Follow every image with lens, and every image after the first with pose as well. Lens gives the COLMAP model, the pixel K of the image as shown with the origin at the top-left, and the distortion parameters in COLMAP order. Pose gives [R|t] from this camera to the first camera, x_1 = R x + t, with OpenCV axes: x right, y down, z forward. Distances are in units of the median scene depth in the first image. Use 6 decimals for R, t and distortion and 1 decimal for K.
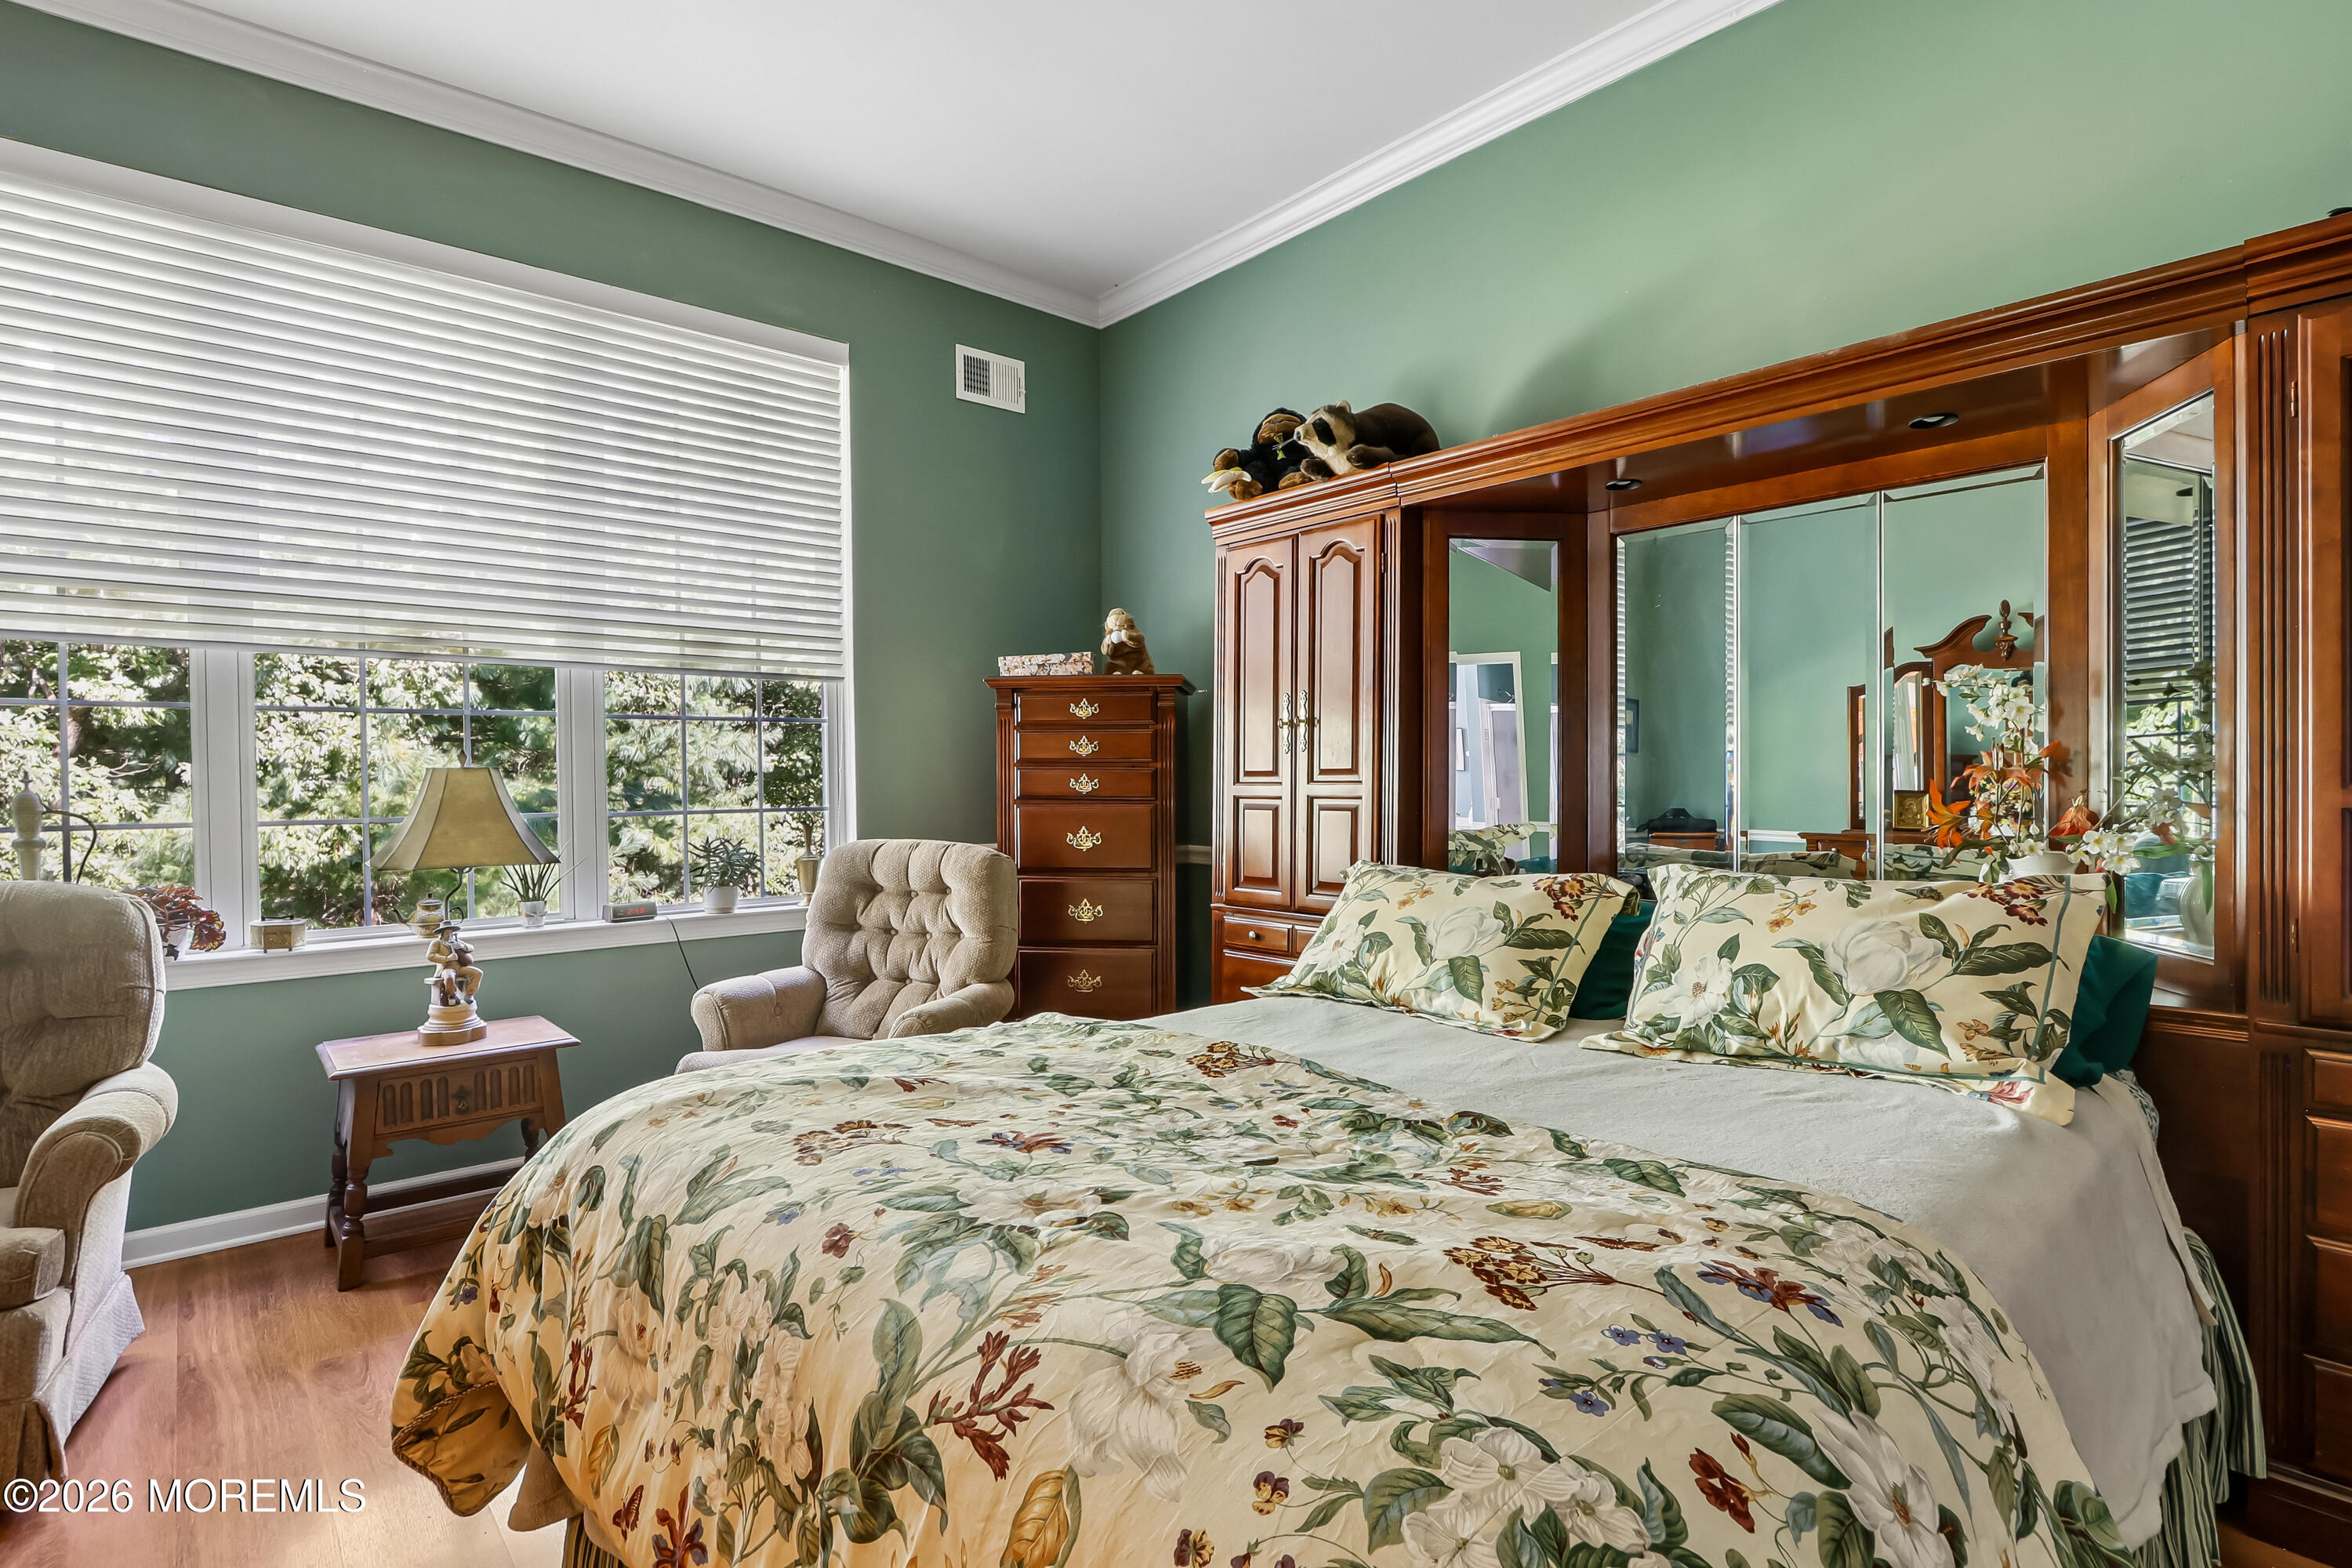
lens RADIAL K [[1162.8, 0, 1123.6], [0, 1162.8, 791.3], [0, 0, 1]] dist [-0.019028, 0.000334]
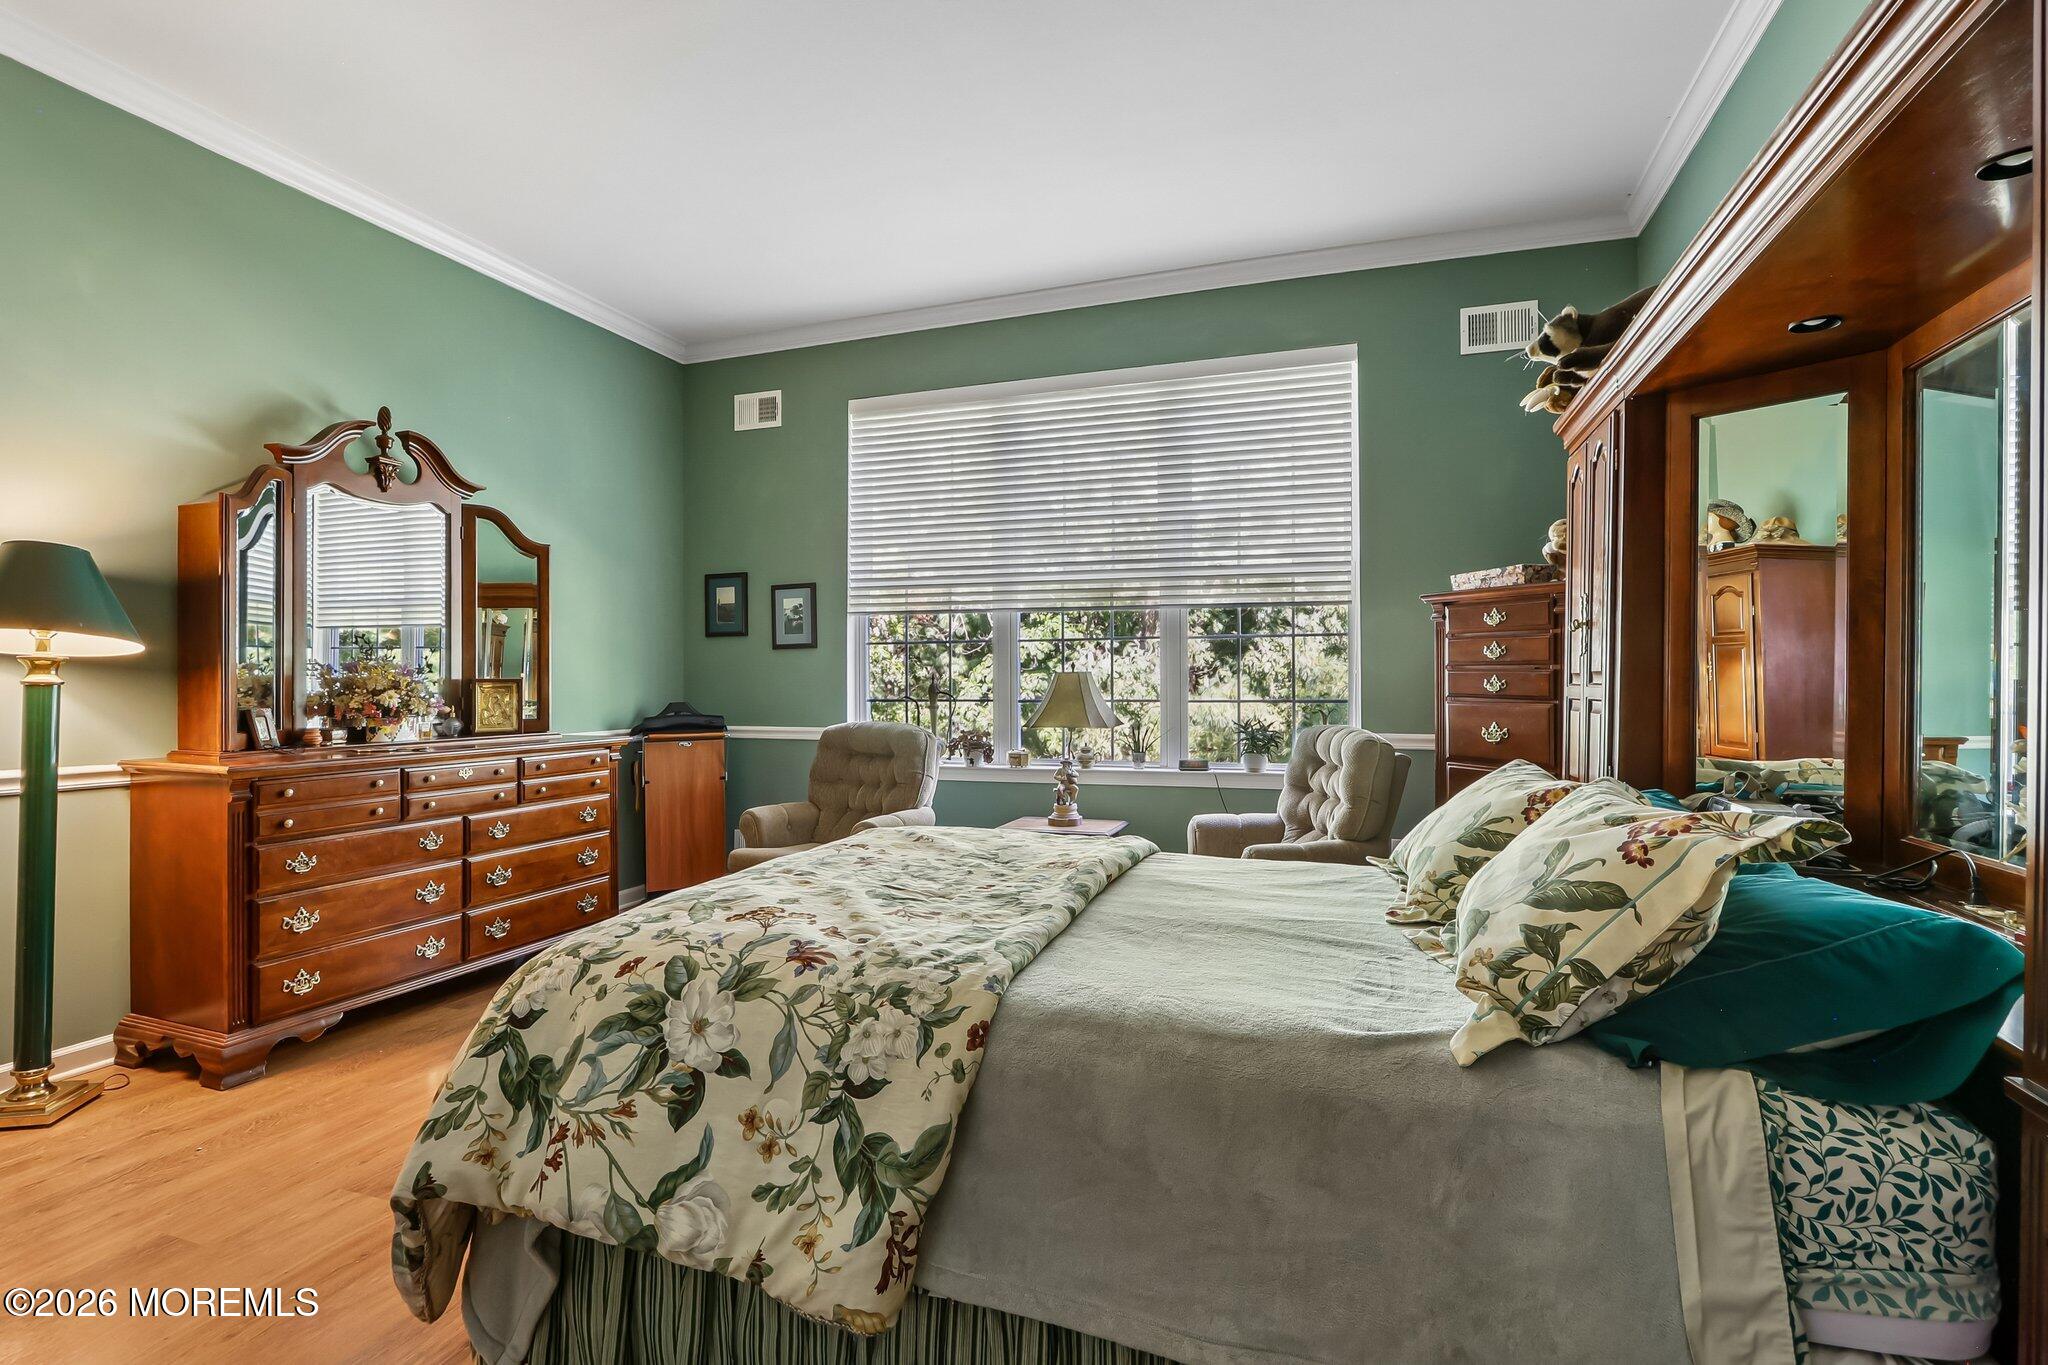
lens RADIAL K [[993.3, 0, 1024.0], [0, 993.3, 682.5], [0, 0, 1]] dist [-0.018360, 0.000065]
pose [[0.511884, 0.006391, -0.859031, 0.702076], [-0.008874, 0.999958, 0.002151, -0.007406], [0.859009, 0.006522, 0.511920, 0.155387]]
